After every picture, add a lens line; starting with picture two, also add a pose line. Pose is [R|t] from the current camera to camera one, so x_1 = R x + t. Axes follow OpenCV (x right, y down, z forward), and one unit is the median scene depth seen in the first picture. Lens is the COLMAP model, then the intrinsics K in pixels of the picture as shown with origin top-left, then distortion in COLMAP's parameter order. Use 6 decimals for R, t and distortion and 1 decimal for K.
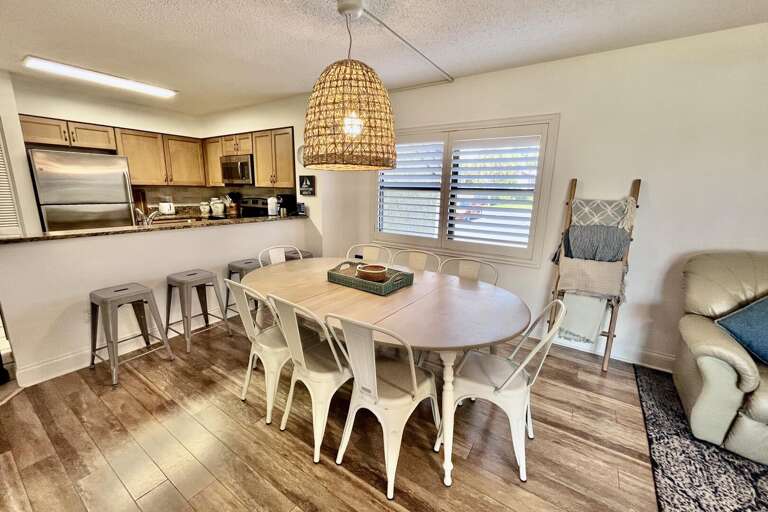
lens RADIAL K [[312.7, 0, 384.0], [0, 312.7, 256.0], [0, 0, 1]] dist [-0.002270, -0.000050]
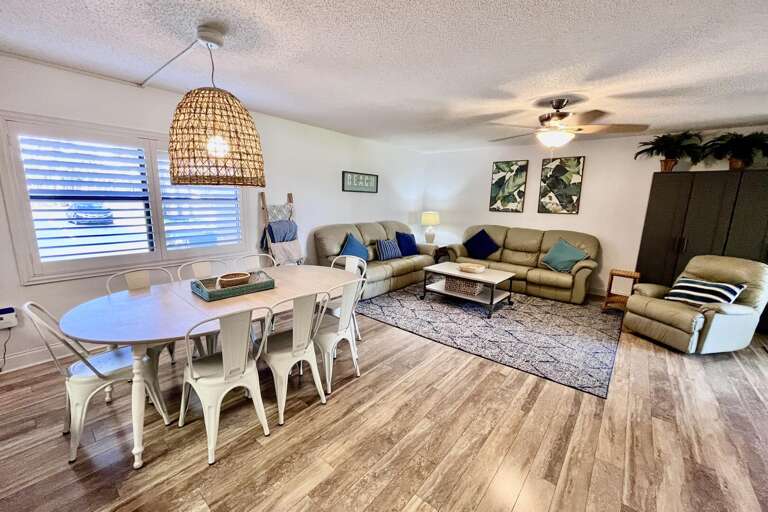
lens RADIAL K [[312.7, 0, 384.0], [0, 312.7, 256.0], [0, 0, 1]] dist [-0.002270, -0.000050]
pose [[0.087930, -0.197154, 0.976421, -0.593947], [0.185905, 0.966244, 0.178358, -0.072569], [-0.978625, 0.165839, 0.121614, 0.192880]]
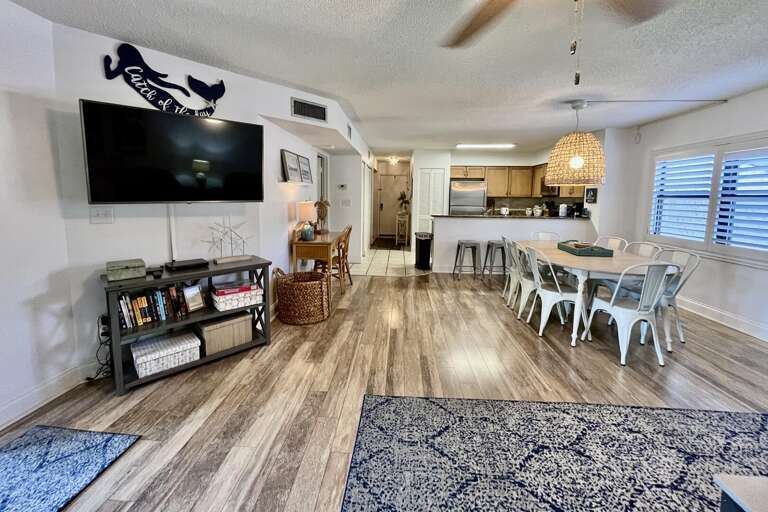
lens RADIAL K [[310.8, 0, 377.4], [0, 310.8, 229.3], [0, 0, 1]] dist [0.001211, 0.000145]
pose [[0.493971, 0.077597, -0.866009, 0.473151], [-0.182031, 0.983167, -0.015736, 0.106762], [0.850210, 0.165413, 0.499781, -0.430022]]
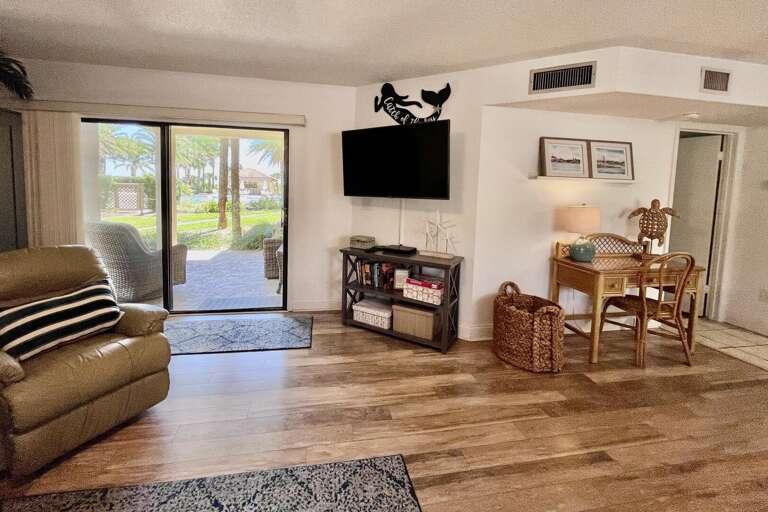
lens RADIAL K [[324.6, 0, 374.6], [0, 324.6, 215.4], [0, 0, 1]] dist [-0.002533, -0.000268]
pose [[-0.714851, 0.011175, -0.699188, 0.328095], [-0.191319, 0.958596, 0.210926, -0.000979], [0.672596, 0.284549, -0.683115, 0.065547]]
